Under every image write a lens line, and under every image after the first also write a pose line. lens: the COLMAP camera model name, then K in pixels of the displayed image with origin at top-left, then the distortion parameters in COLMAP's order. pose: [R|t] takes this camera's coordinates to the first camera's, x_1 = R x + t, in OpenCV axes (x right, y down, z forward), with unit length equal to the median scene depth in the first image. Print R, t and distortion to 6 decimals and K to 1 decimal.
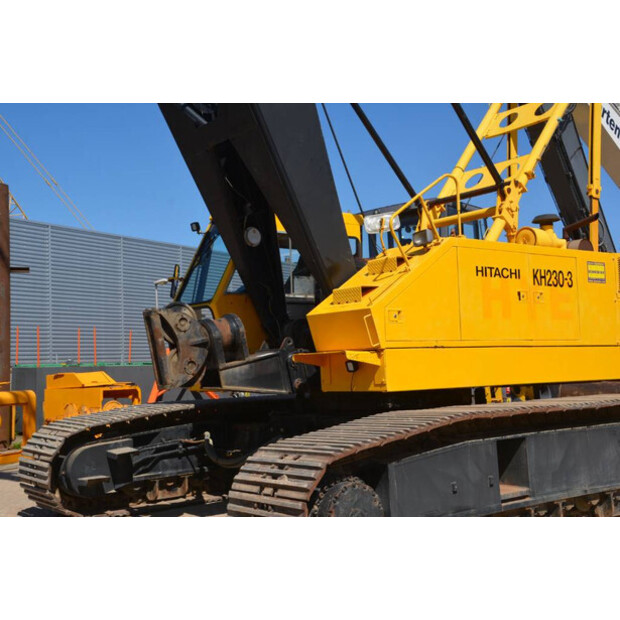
lens RADIAL K [[811.3, 0, 336.8], [0, 811.3, 310.5], [0, 0, 1]] dist [0.195785, 0.036522]
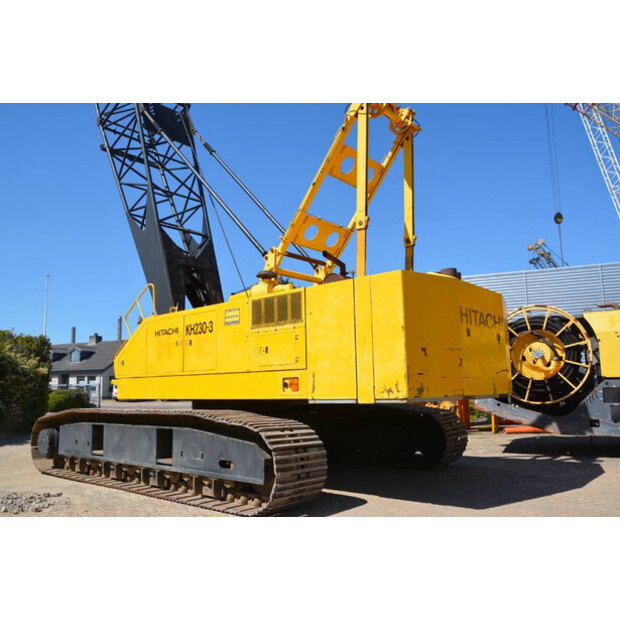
lens RADIAL K [[537.2, 0, 310.0], [0, 537.2, 310.0], [0, 0, 1]] dist [-0.092942, 0.008473]
pose [[0.150058, -0.106749, -0.982897, 1.271339], [0.088291, 0.991629, -0.094218, 0.037054], [0.984727, -0.072643, 0.158227, 1.071172]]
